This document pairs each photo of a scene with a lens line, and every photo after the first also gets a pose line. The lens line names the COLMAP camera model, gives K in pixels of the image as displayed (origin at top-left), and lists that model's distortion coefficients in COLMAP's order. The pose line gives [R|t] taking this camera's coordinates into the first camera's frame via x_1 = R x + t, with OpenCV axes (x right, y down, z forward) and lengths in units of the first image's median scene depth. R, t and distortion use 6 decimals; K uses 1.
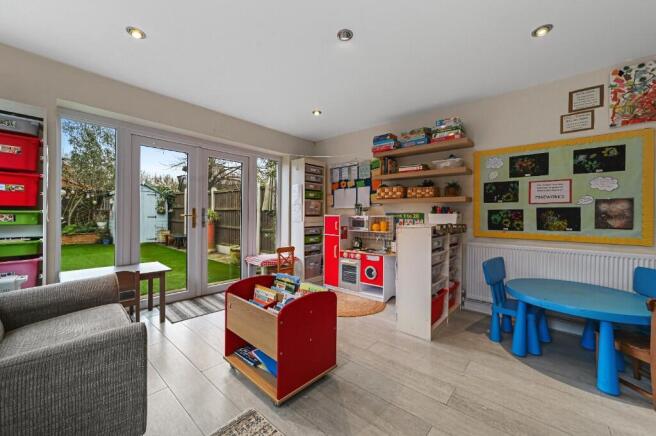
lens RADIAL K [[259.4, 0, 329.4], [0, 259.4, 216.5], [0, 0, 1]] dist [0.004527, 0.000300]
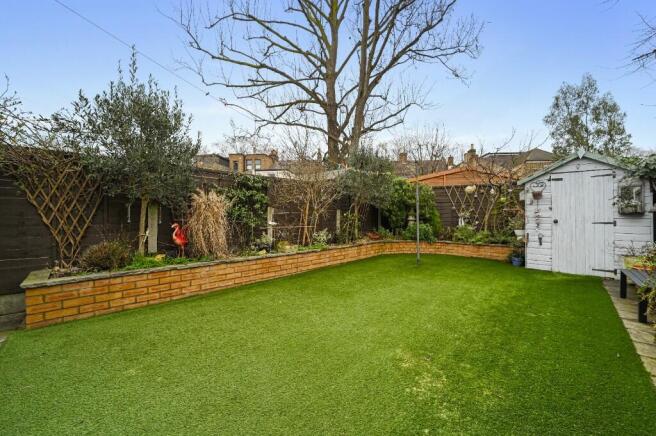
lens RADIAL K [[259.4, 0, 331.0], [0, 259.4, 217.6], [0, 0, 1]] dist [0.004527, 0.000300]
pose [[-0.052930, -0.010847, -0.998539, -0.205331], [-0.010800, 0.999889, -0.010289, 0.002784], [0.998540, 0.010240, -0.053041, 0.582838]]
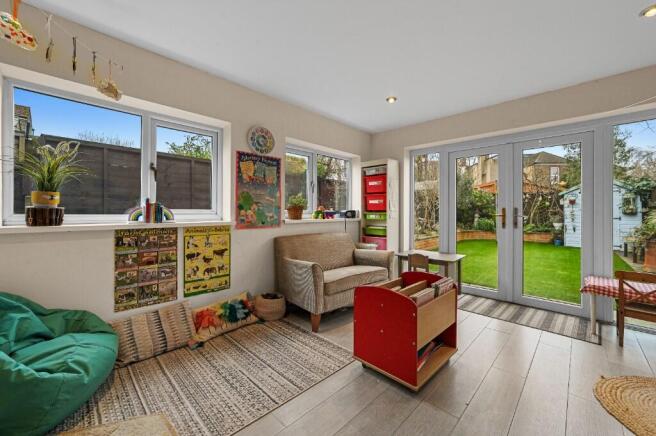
lens RADIAL K [[259.4, 0, 325.9], [0, 259.4, 213.2], [0, 0, 1]] dist [0.004527, 0.000300]
pose [[-0.056300, -0.010559, -0.998358, 0.196809], [-0.008483, 0.999913, -0.010097, 0.001166], [0.998378, 0.007901, -0.056385, 0.162684]]
